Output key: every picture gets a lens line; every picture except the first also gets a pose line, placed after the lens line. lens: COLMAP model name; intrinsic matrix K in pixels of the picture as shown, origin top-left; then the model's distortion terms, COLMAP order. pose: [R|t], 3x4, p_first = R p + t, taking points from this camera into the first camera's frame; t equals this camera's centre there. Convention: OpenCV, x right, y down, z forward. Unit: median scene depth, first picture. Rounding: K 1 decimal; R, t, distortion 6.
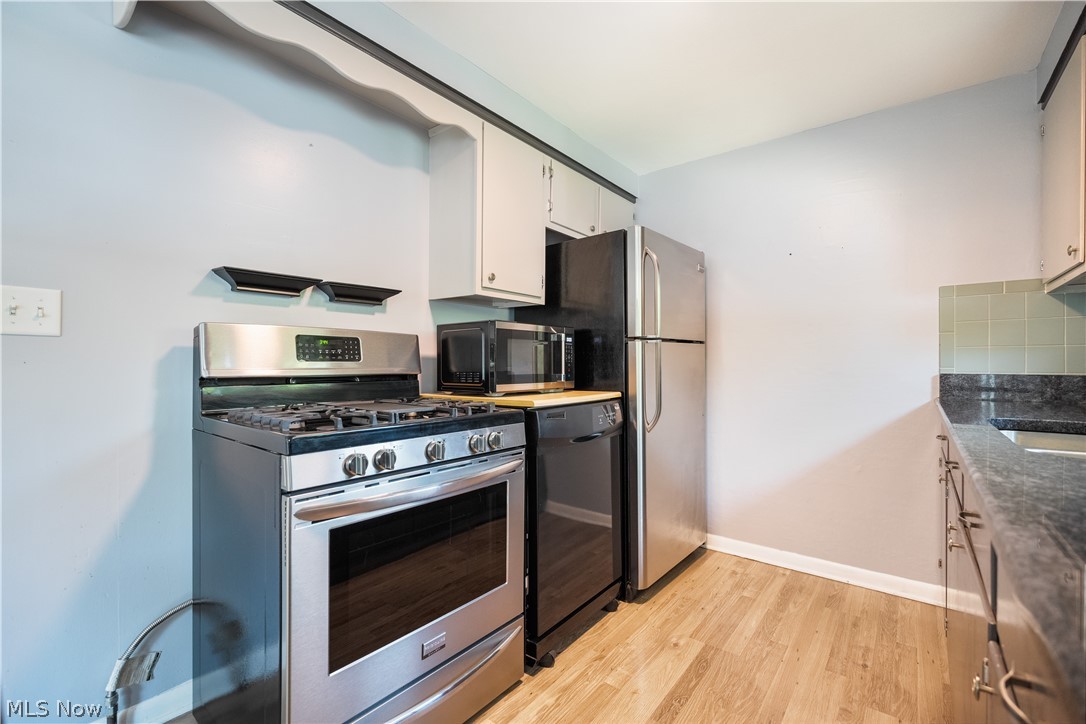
lens RADIAL K [[473.8, 0, 543.0], [0, 473.8, 362.0], [0, 0, 1]] dist [-0.004545, -0.000930]
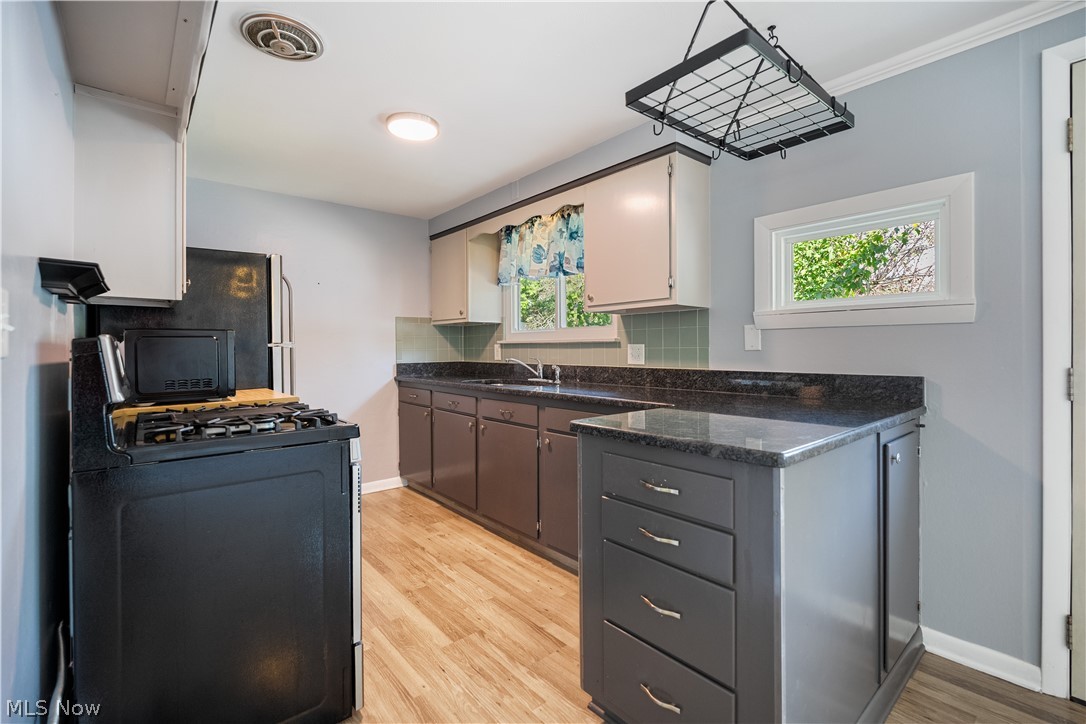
lens RADIAL K [[473.8, 0, 543.0], [0, 473.8, 362.0], [0, 0, 1]] dist [-0.004545, -0.000930]
pose [[0.191304, -0.033527, 0.980958, -0.928173], [0.004864, 0.999437, 0.033210, -0.044116], [-0.981519, -0.001582, 0.191360, 0.076952]]
